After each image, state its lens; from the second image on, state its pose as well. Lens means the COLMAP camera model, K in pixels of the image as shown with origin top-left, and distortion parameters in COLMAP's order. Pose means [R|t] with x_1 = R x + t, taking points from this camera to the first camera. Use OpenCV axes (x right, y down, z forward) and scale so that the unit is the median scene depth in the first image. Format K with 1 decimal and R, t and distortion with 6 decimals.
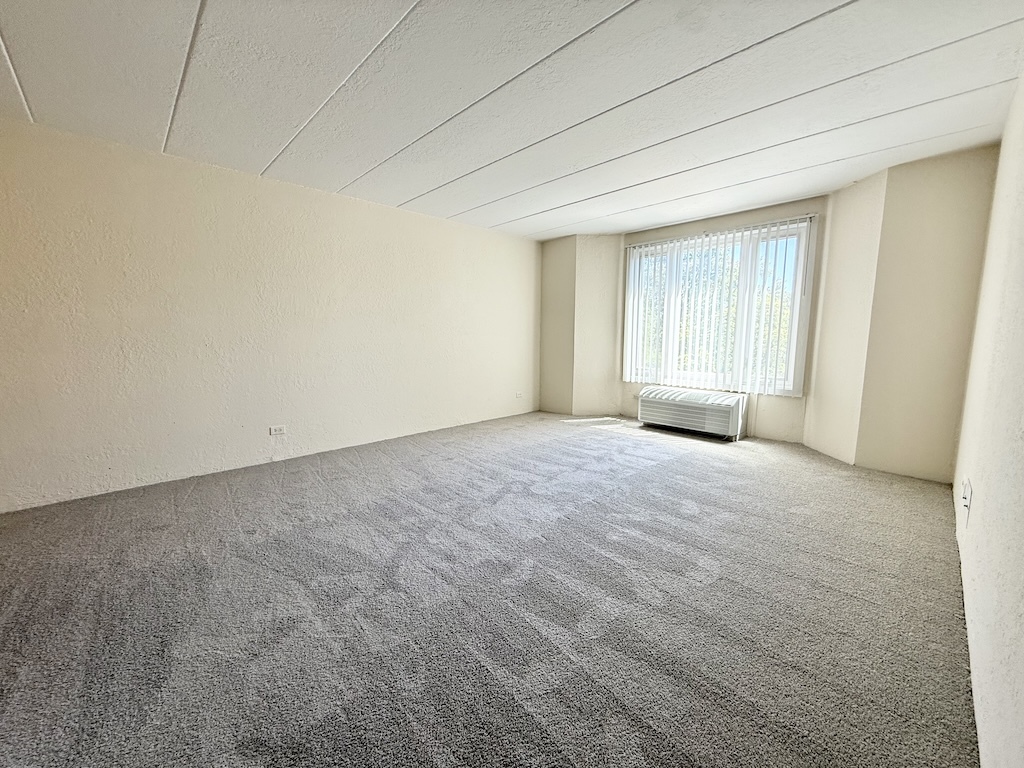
lens RADIAL K [[410.0, 0, 512.1], [0, 410.0, 386.6], [0, 0, 1]] dist [0.000263, -0.000374]
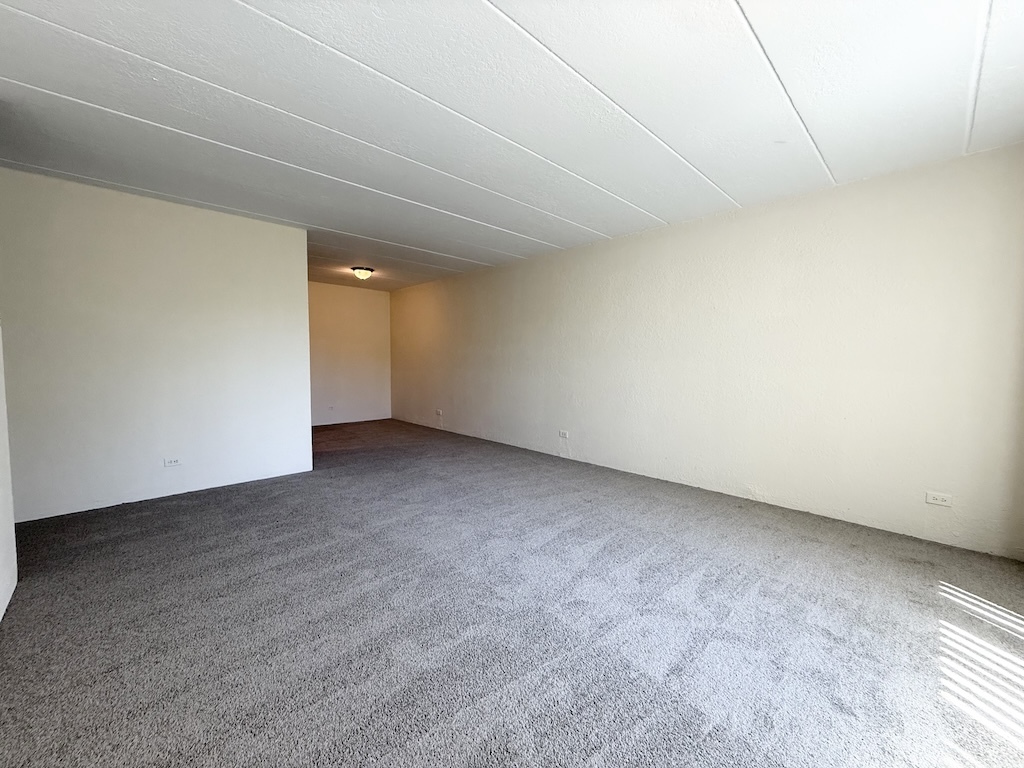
lens RADIAL K [[410.0, 0, 511.0], [0, 410.0, 379.9], [0, 0, 1]] dist [0.000263, -0.000374]
pose [[0.006215, 0.055152, -0.998459, 0.740237], [-0.140767, 0.988584, 0.053730, -0.112735], [0.990023, 0.140216, 0.013908, 0.790560]]
